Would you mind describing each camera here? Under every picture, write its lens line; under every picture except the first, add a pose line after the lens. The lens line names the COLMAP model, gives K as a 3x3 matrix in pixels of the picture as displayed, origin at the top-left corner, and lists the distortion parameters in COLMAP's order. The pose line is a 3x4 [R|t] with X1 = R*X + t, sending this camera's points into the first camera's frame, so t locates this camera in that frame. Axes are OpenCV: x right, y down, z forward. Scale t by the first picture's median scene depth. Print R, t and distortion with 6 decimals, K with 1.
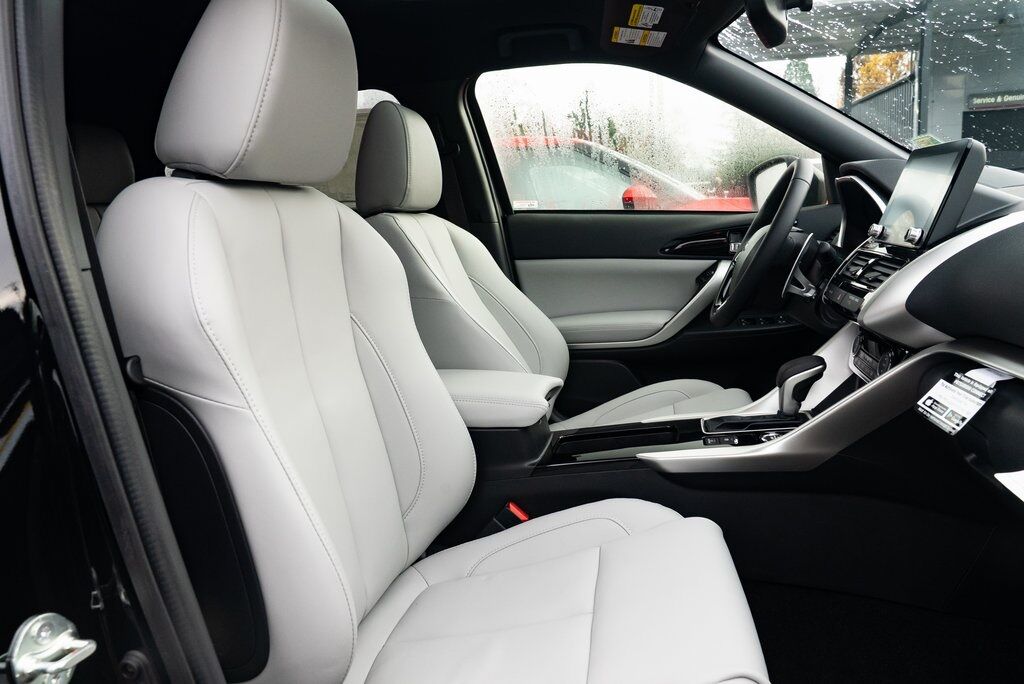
lens RADIAL K [[690.3, 0, 511.1], [0, 690.3, 345.0], [0, 0, 1]] dist [-0.040514, 0.022509]
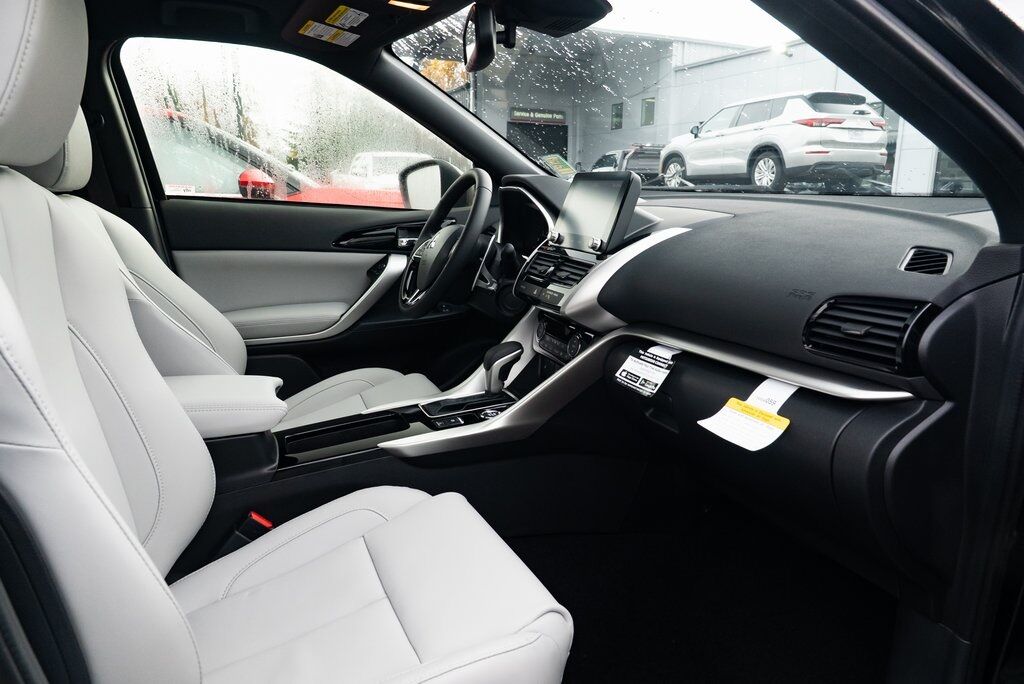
lens RADIAL K [[690.3, 0, 513.9], [0, 690.3, 346.3], [0, 0, 1]] dist [-0.040514, 0.022509]
pose [[0.833745, -0.057893, 0.549106, -0.187280], [0.044905, 0.998303, 0.037069, -0.017867], [-0.550321, -0.006249, 0.834930, 0.007399]]
